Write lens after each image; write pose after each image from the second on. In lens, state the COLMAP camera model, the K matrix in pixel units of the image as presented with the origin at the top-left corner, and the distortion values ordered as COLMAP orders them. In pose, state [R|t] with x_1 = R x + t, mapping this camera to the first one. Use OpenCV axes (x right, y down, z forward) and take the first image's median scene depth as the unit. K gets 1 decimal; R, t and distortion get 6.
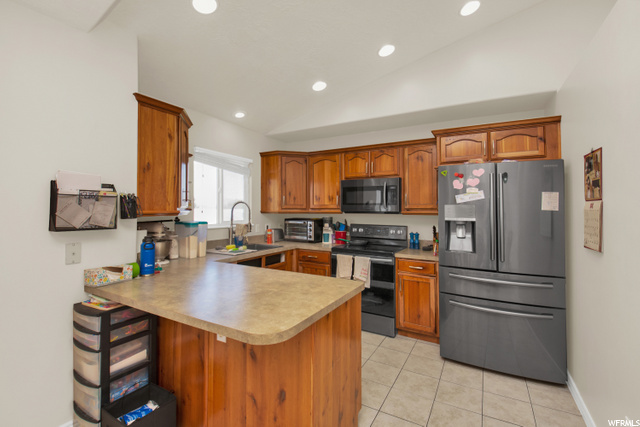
lens RADIAL K [[289.0, 0, 319.7], [0, 289.0, 202.8], [0, 0, 1]] dist [0.018824, -0.022130]
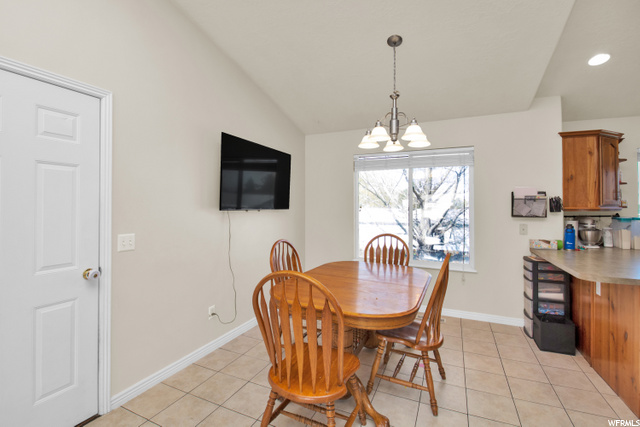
lens RADIAL K [[289.0, 0, 319.7], [0, 289.0, 202.8], [0, 0, 1]] dist [0.018824, -0.022130]
pose [[0.097721, -0.011061, -0.995152, 0.506465], [0.015044, 0.999840, -0.009636, -0.000938], [0.995100, -0.014030, 0.097872, -0.284541]]
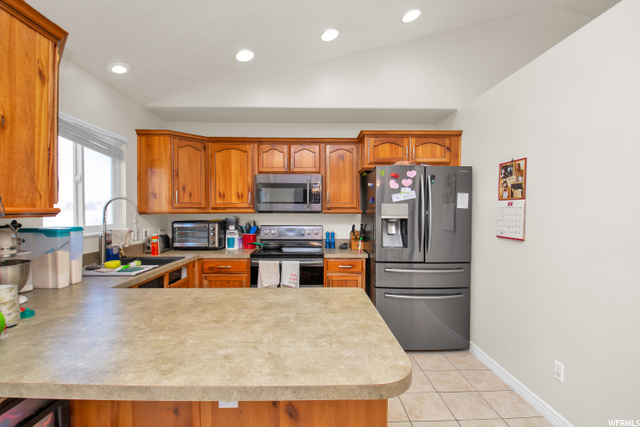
lens RADIAL K [[299.7, 0, 320.0], [0, 299.7, 213.5], [0, 0, 1]] dist [0.037502, -0.022425]
pose [[0.857415, -0.008148, 0.514560, -0.260673], [-0.008070, 0.999539, 0.029275, 0.011367], [-0.514562, -0.029253, 0.856954, 0.158551]]
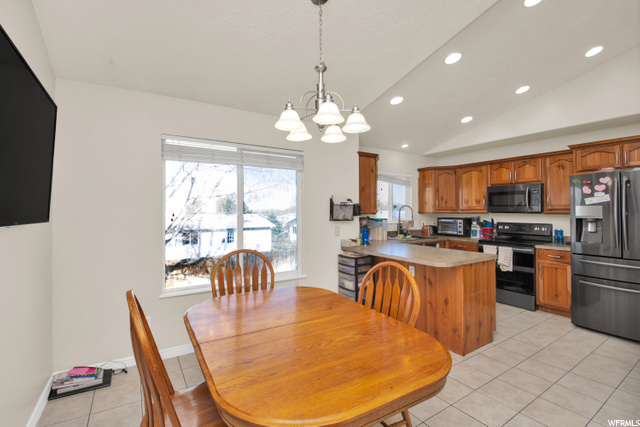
lens RADIAL K [[294.0, 0, 307.0], [0, 294.0, 209.3], [0, 0, 1]] dist [-0.001682, -0.024808]
pose [[0.873531, -0.010286, -0.486660, 0.011011], [0.018187, 0.999768, 0.011513, -0.011631], [0.486429, -0.018908, 0.873516, -0.570680]]
